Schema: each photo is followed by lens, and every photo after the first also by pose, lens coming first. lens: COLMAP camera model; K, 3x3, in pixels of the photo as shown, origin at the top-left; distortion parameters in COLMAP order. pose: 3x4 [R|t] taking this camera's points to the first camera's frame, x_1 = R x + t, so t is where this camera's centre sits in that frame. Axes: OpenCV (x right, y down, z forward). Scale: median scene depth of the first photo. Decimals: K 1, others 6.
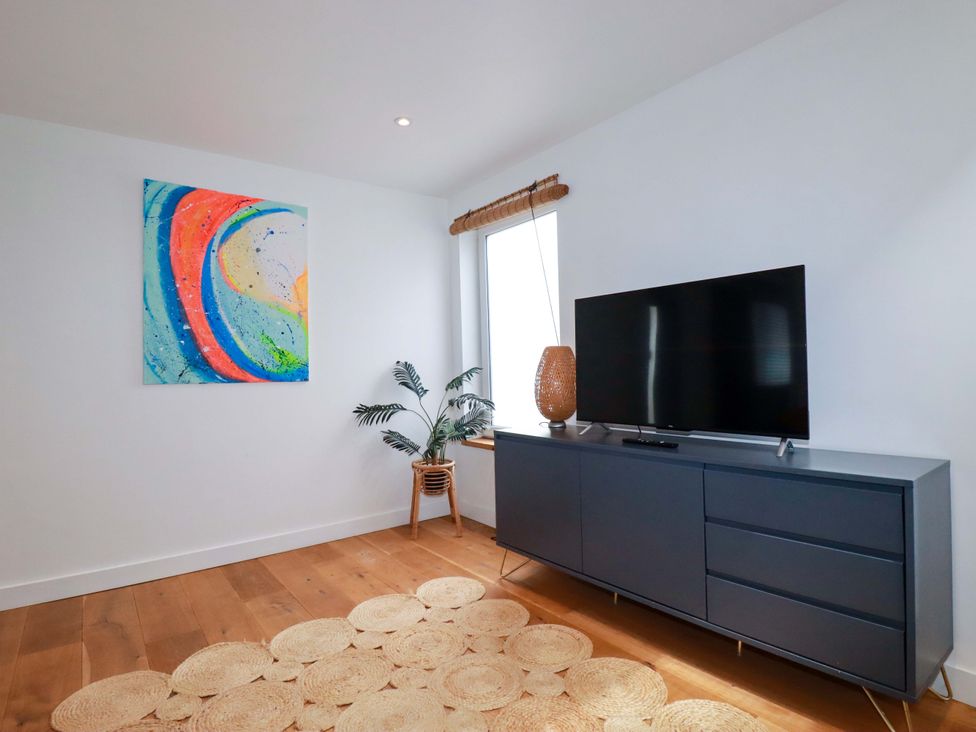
lens RADIAL K [[521.9, 0, 488.0], [0, 521.9, 366.0], [0, 0, 1]] dist [-0.002081, -0.016999]
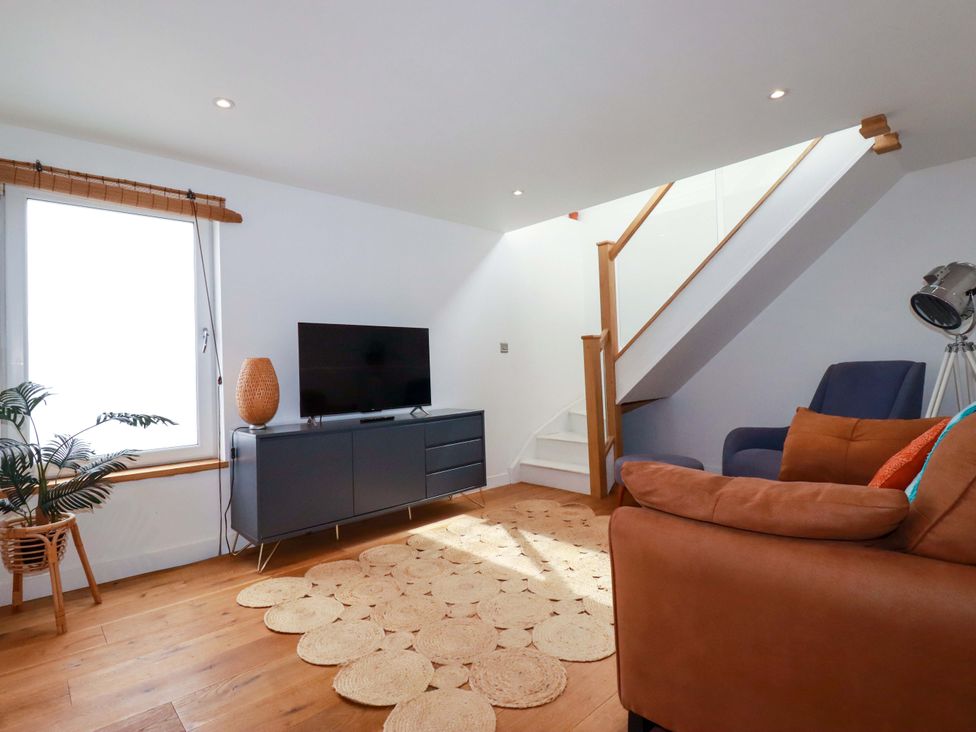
lens RADIAL K [[521.9, 0, 488.0], [0, 521.9, 366.0], [0, 0, 1]] dist [-0.002081, -0.016999]
pose [[-0.116808, 0.043434, 0.992204, -1.313335], [0.040914, 0.998406, -0.038889, 0.057153], [-0.992311, 0.036053, -0.118398, 0.795910]]
